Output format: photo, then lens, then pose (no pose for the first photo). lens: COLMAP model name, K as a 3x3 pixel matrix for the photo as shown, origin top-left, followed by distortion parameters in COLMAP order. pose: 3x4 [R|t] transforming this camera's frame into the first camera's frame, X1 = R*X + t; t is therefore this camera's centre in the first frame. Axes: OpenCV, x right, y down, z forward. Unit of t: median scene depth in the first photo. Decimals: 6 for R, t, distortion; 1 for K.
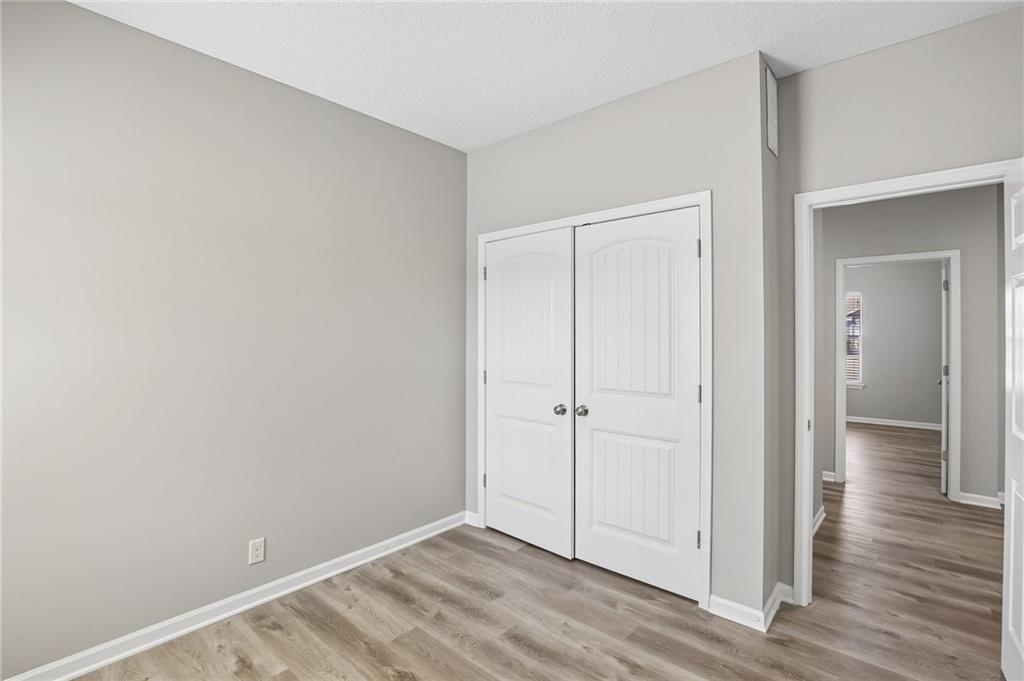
lens RADIAL K [[479.2, 0, 507.5], [0, 479.2, 329.9], [0, 0, 1]] dist [-0.034368, 0.006645]
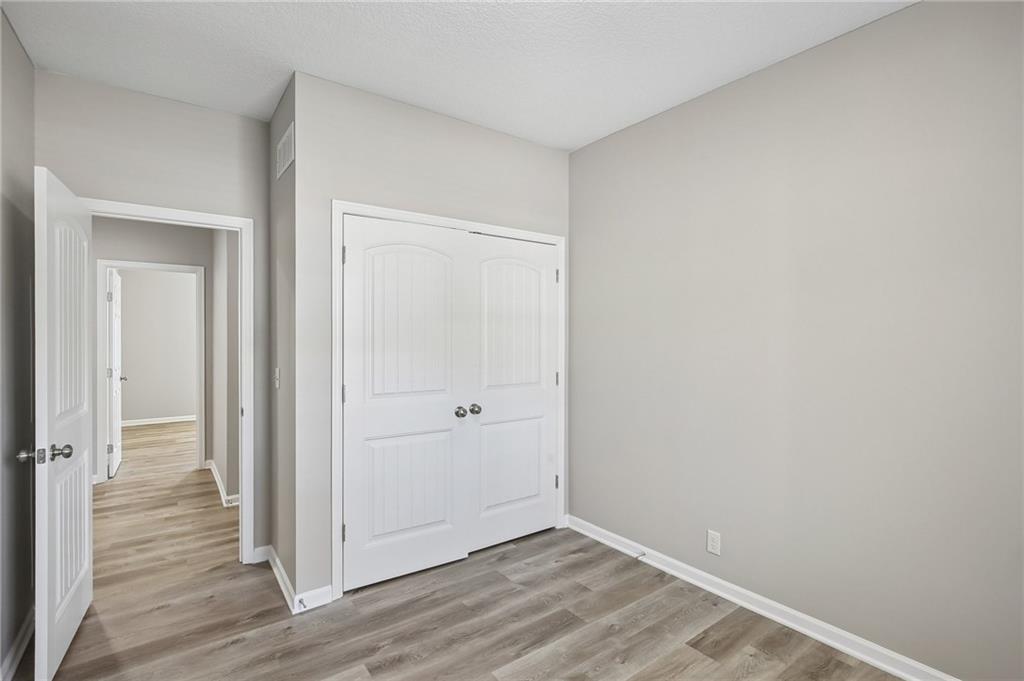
lens RADIAL K [[479.2, 0, 508.2], [0, 479.2, 338.9], [0, 0, 1]] dist [-0.034368, 0.006645]
pose [[0.209287, -0.003890, 0.977847, -0.934399], [-0.012349, 0.999902, 0.006620, 0.005898], [-0.977776, -0.013461, 0.209218, 0.776141]]
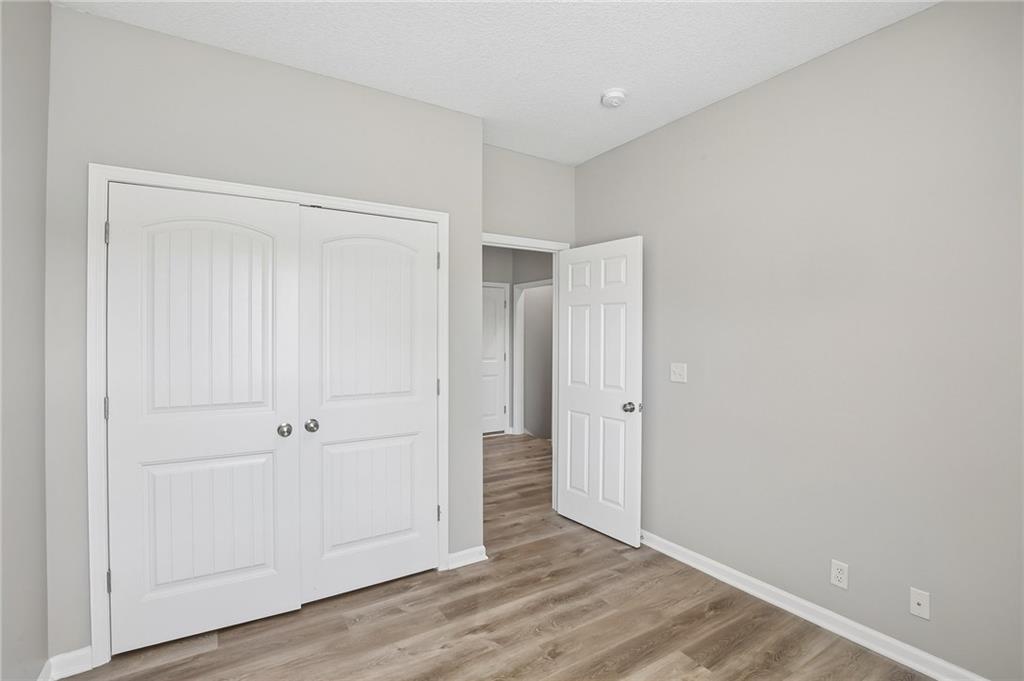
lens RADIAL K [[479.2, 0, 490.8], [0, 479.2, 344.2], [0, 0, 1]] dist [-0.034368, 0.006645]
pose [[0.287611, -0.010268, 0.957692, -0.607716], [-0.002627, 0.999930, 0.011510, 0.014874], [-0.957744, -0.005826, 0.287564, 0.495505]]
